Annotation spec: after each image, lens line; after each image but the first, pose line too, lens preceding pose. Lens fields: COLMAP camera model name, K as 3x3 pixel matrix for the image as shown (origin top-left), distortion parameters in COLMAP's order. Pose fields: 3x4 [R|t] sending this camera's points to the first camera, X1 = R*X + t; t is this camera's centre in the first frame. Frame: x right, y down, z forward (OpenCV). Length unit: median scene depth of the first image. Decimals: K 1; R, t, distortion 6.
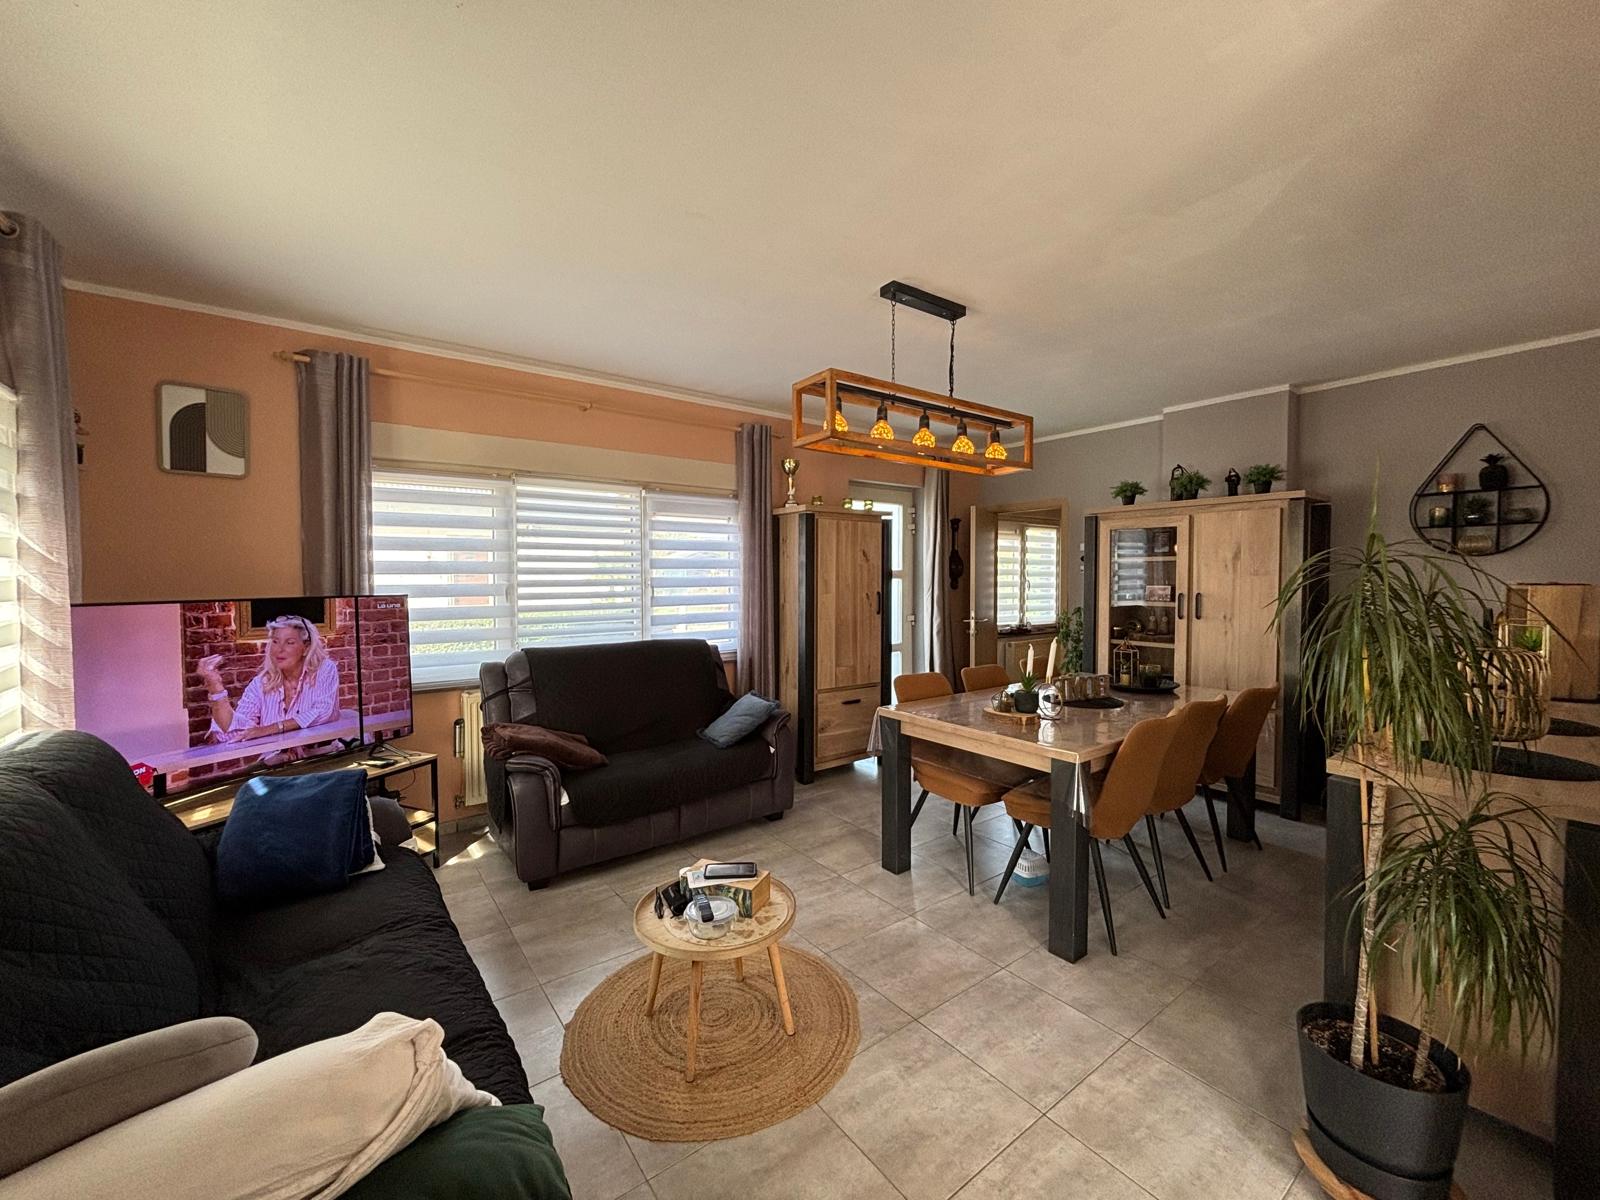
lens RADIAL K [[644.6, 0, 809.5], [0, 644.6, 597.4], [0, 0, 1]] dist [-0.003908, 0.002676]
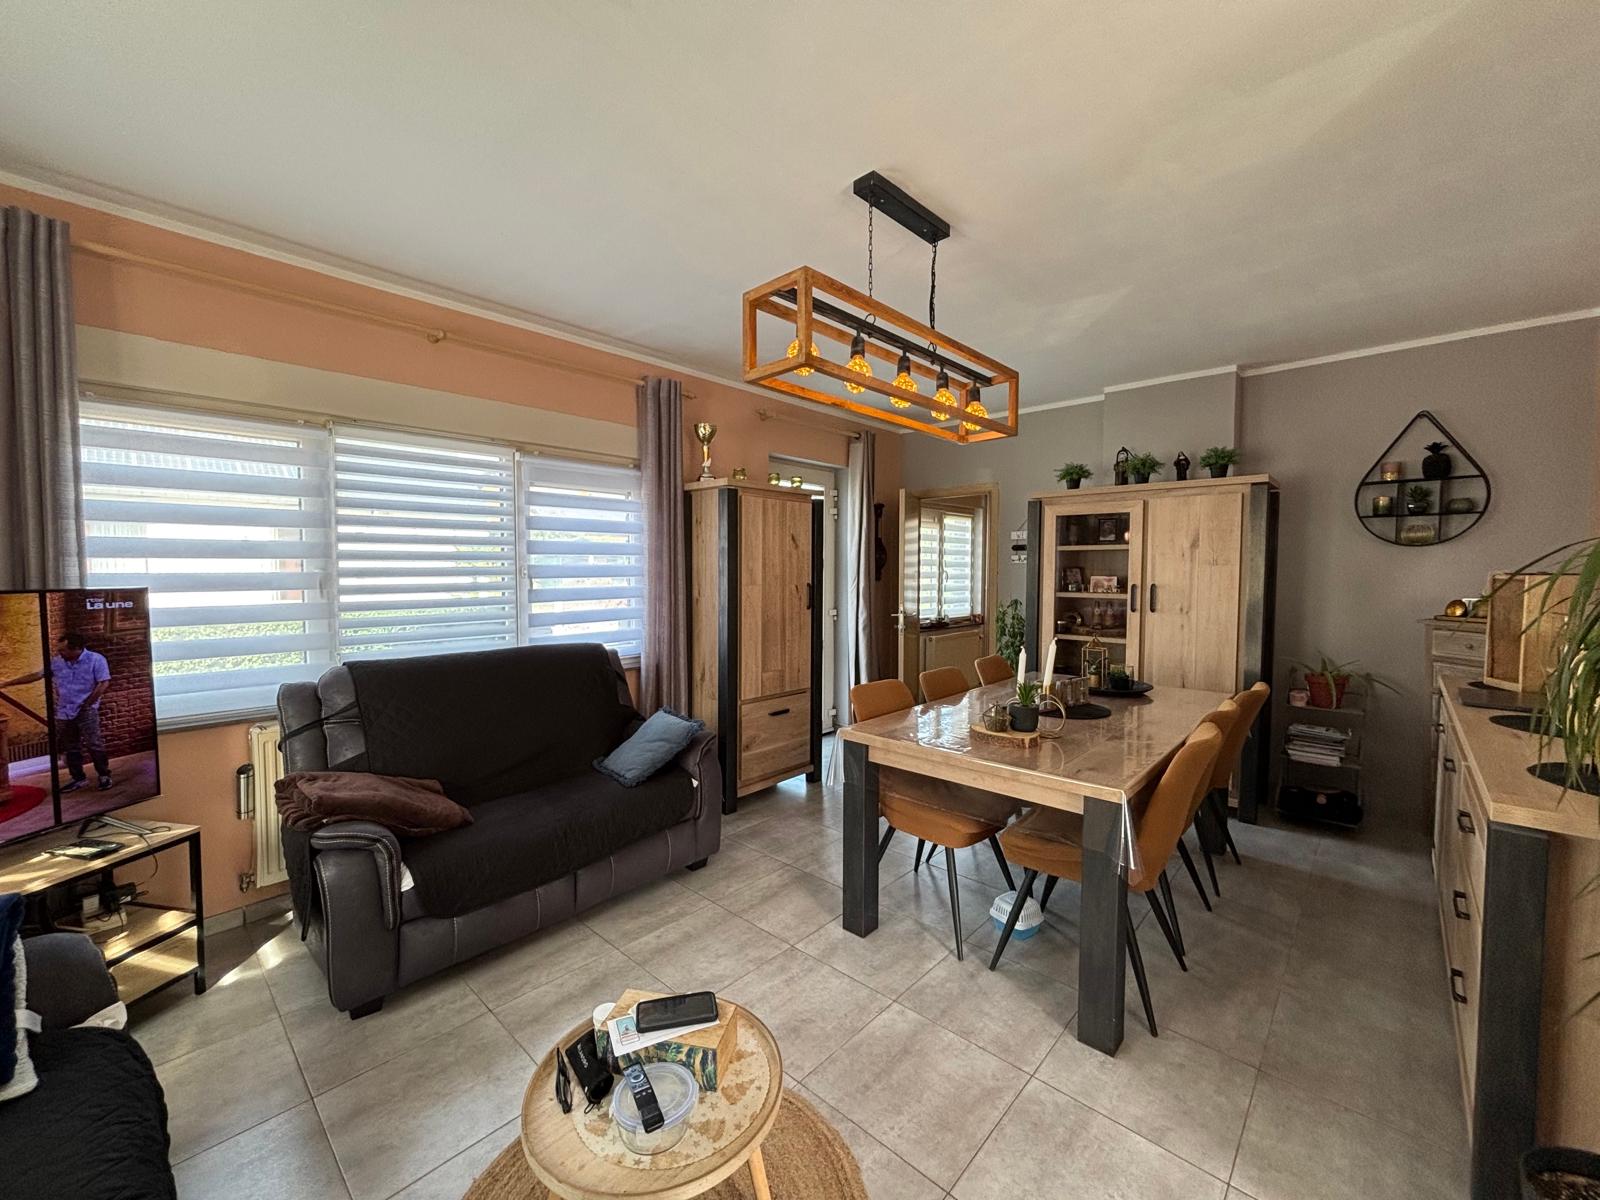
lens RADIAL K [[644.6, 0, 805.0], [0, 644.6, 598.2], [0, 0, 1]] dist [-0.003908, 0.002676]
pose [[0.984691, -0.005042, 0.174239, -0.065515], [0.002584, 0.999894, 0.014331, -0.001475], [-0.174292, -0.013661, 0.984599, 0.210076]]
